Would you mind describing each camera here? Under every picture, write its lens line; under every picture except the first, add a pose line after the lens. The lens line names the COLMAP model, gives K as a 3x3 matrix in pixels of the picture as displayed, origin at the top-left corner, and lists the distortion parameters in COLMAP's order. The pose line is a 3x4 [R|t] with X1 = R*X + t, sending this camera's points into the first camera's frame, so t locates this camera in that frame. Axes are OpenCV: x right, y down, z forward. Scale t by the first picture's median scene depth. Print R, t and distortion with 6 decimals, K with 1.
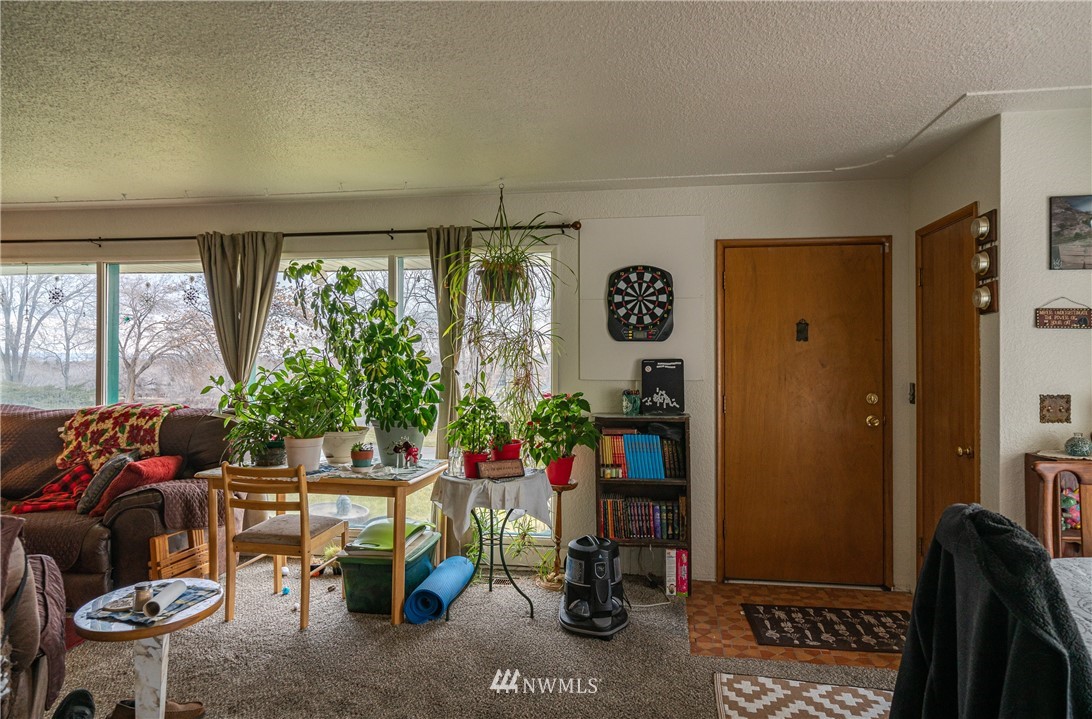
lens RADIAL K [[646.0, 0, 550.7], [0, 646.0, 351.2], [0, 0, 1]] dist [-0.000943, 0.004763]
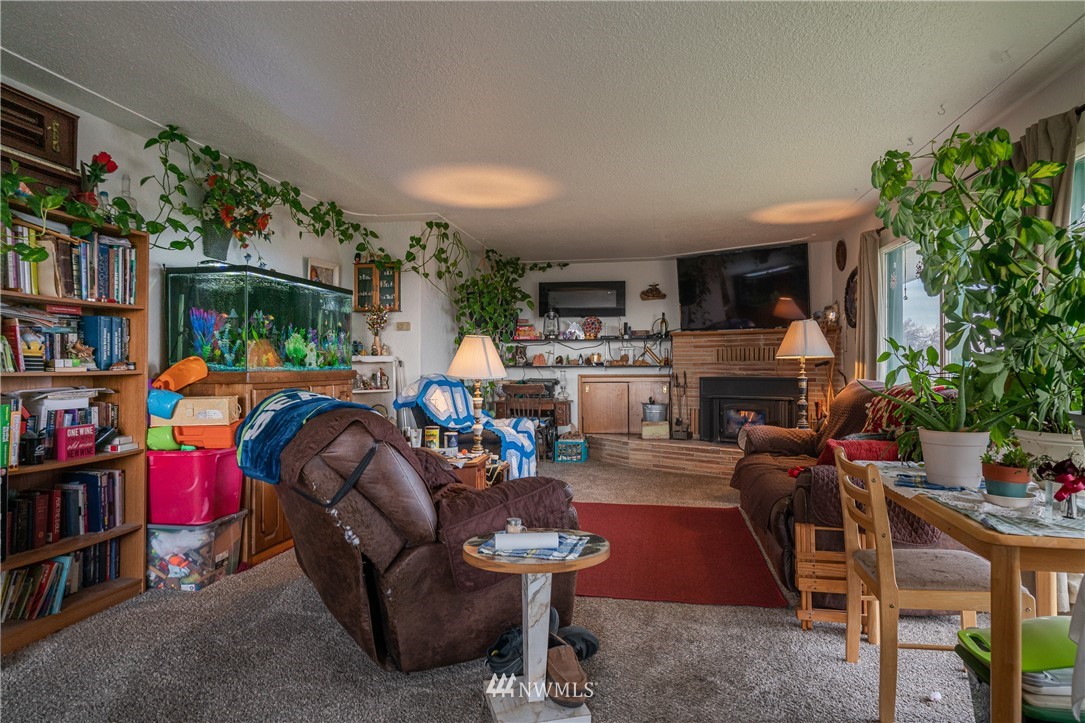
lens RADIAL K [[641.9, 0, 555.5], [0, 641.9, 358.1], [0, 0, 1]] dist [-0.000943, 0.004763]
pose [[-0.000499, -0.015825, -0.999875, 0.331578], [0.010358, 0.999821, -0.015829, 0.100128], [0.999946, -0.010365, -0.000335, 0.890106]]
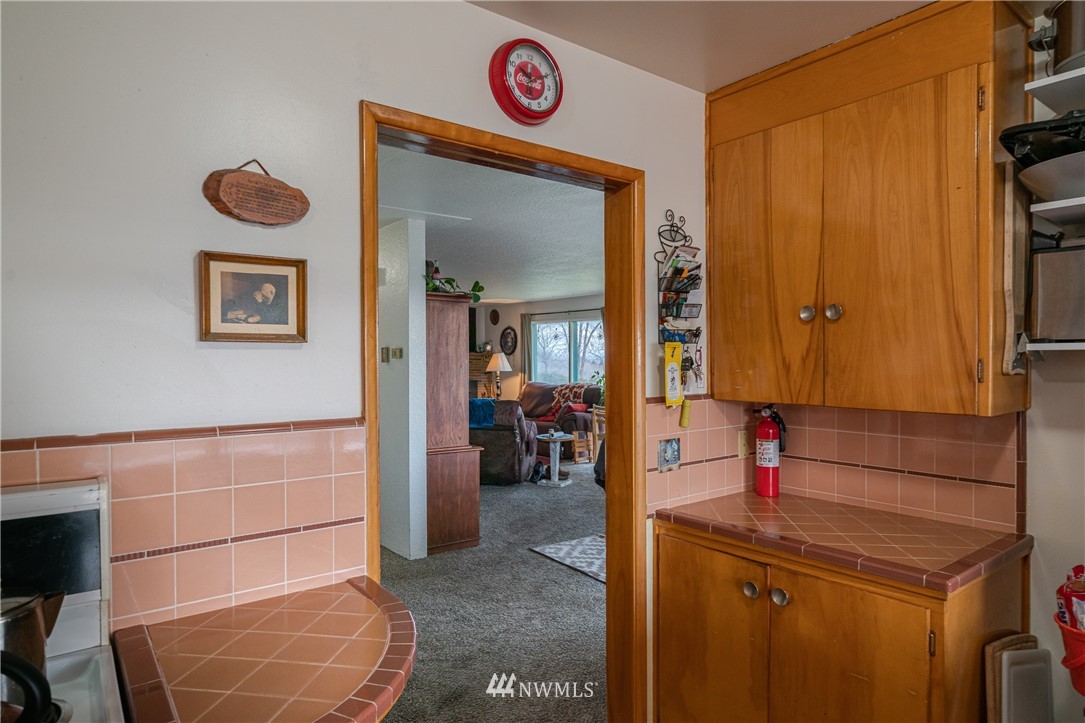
lens RADIAL K [[641.9, 0, 542.5], [0, 641.9, 363.3], [0, 0, 1]] dist [-0.000943, 0.004763]
pose [[0.726498, -0.000953, -0.687168, 1.507288], [0.013687, 0.999821, 0.013083, -0.038271], [0.687032, -0.018910, 0.726381, -1.361621]]
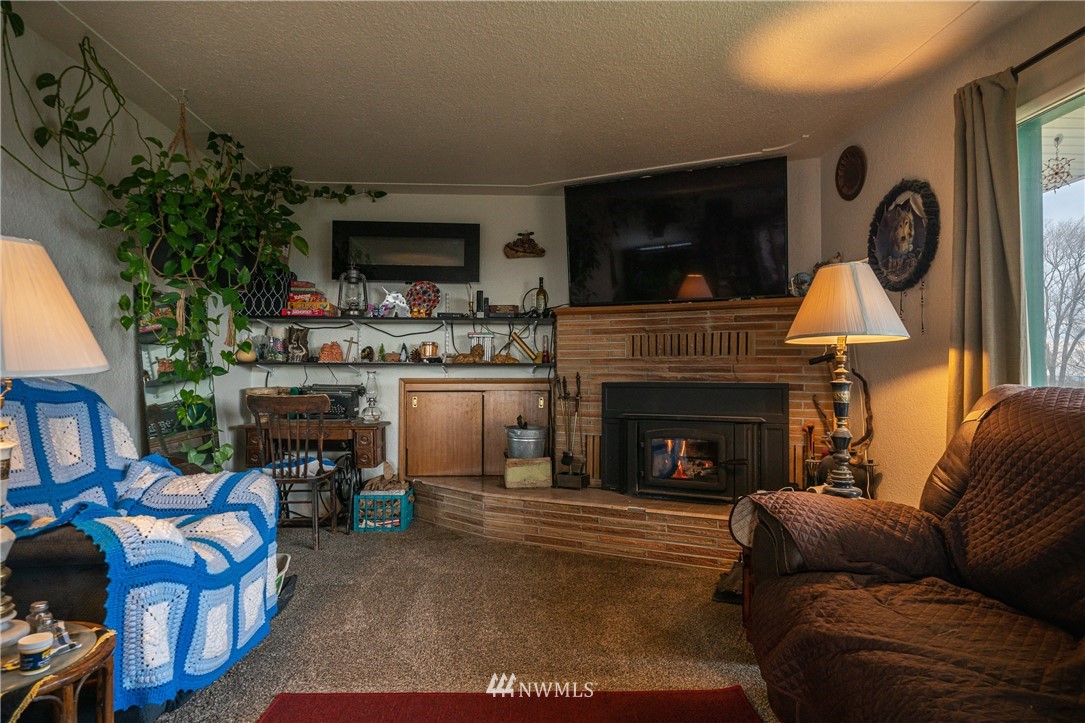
lens RADIAL K [[641.9, 0, 547.5], [0, 641.9, 360.1], [0, 0, 1]] dist [-0.000943, 0.004763]
pose [[0.213908, -0.026579, -0.976492, -0.917099], [0.004309, 0.999646, -0.026266, 0.131115], [0.976844, 0.001411, 0.213947, 1.024433]]
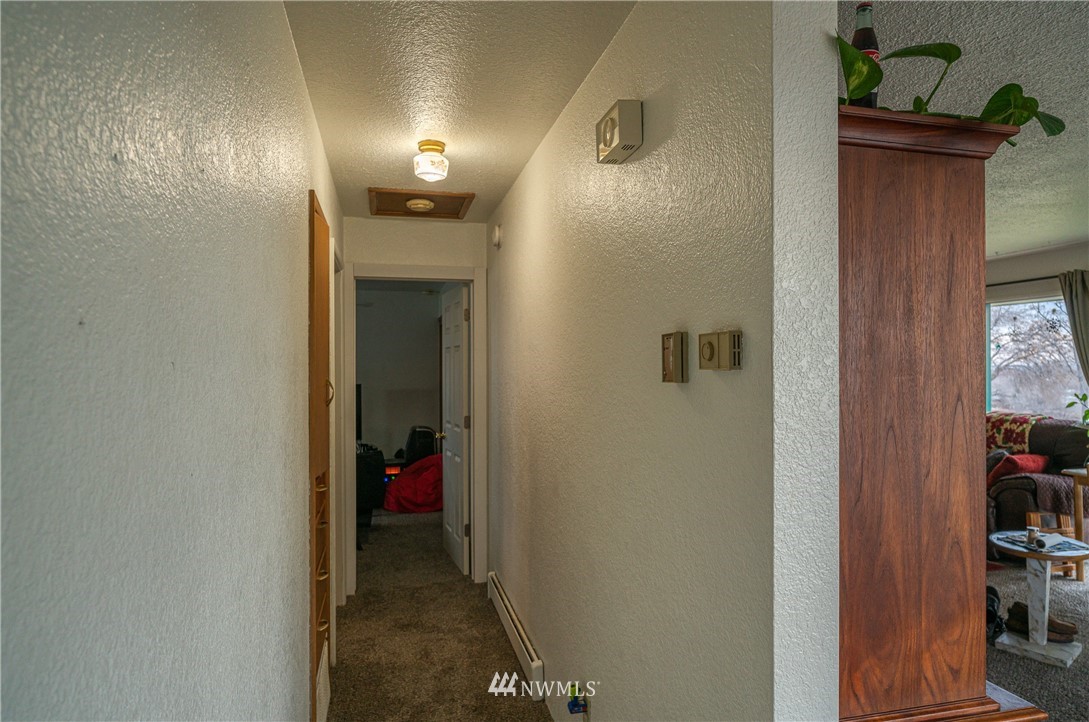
lens RADIAL K [[644.2, 0, 569.3], [0, 644.2, 371.1], [0, 0, 1]] dist [-0.000943, 0.004763]
pose [[0.422191, -0.001155, -0.906506, 0.269168], [0.014447, 0.999881, 0.005455, -0.036769], [0.906392, -0.015399, 0.422157, -0.580808]]
